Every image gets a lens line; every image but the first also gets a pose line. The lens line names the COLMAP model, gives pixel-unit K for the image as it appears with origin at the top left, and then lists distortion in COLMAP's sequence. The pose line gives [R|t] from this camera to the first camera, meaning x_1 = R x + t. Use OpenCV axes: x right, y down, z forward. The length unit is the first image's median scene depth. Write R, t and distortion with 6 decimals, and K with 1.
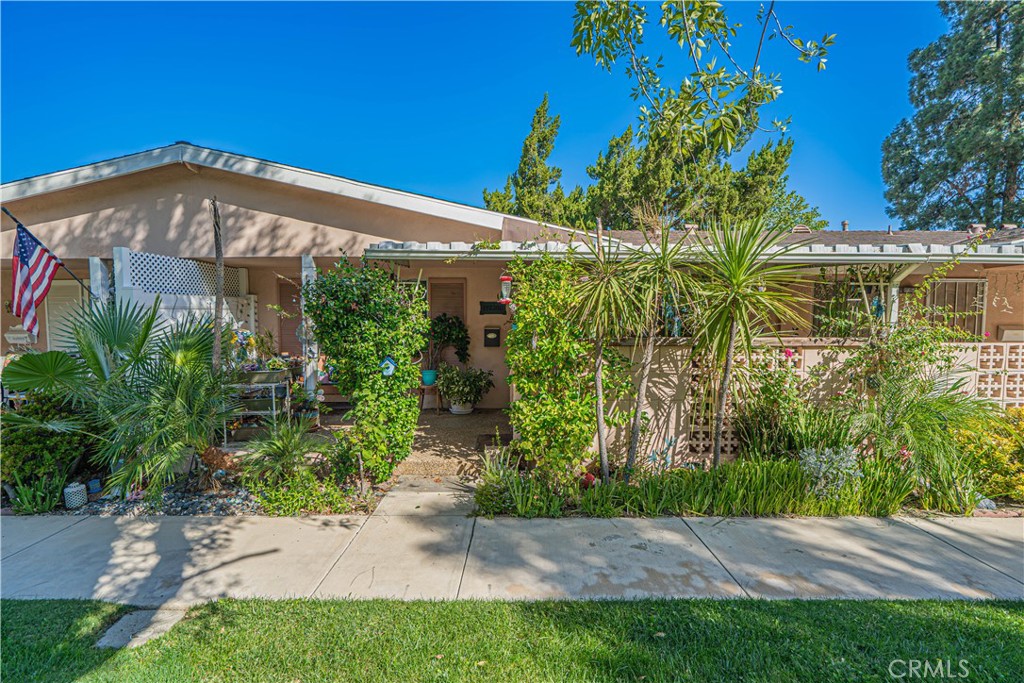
lens RADIAL K [[462.0, 0, 515.2], [0, 462.0, 345.4], [0, 0, 1]] dist [-0.006594, 0.001235]
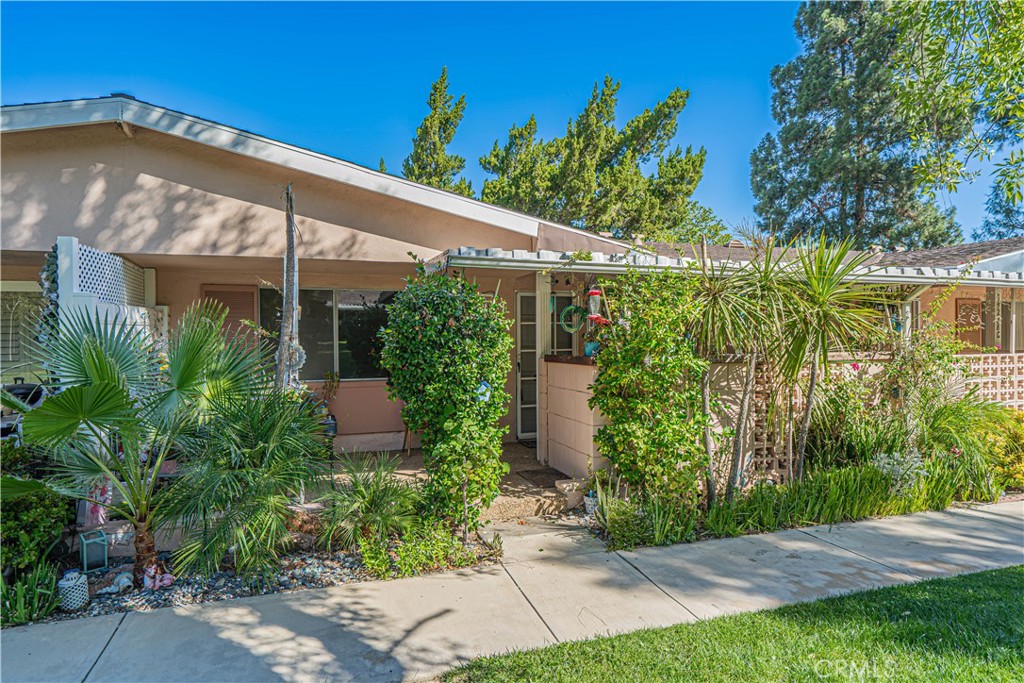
lens RADIAL K [[586.9, 0, 512.0], [0, 586.9, 341.5], [0, 0, 1]] dist [0.006666, -0.002884]
pose [[0.953307, -0.007017, 0.301921, -0.396585], [0.023155, 0.998486, -0.049904, 0.006258], [-0.301113, 0.054564, 0.952026, -0.045297]]
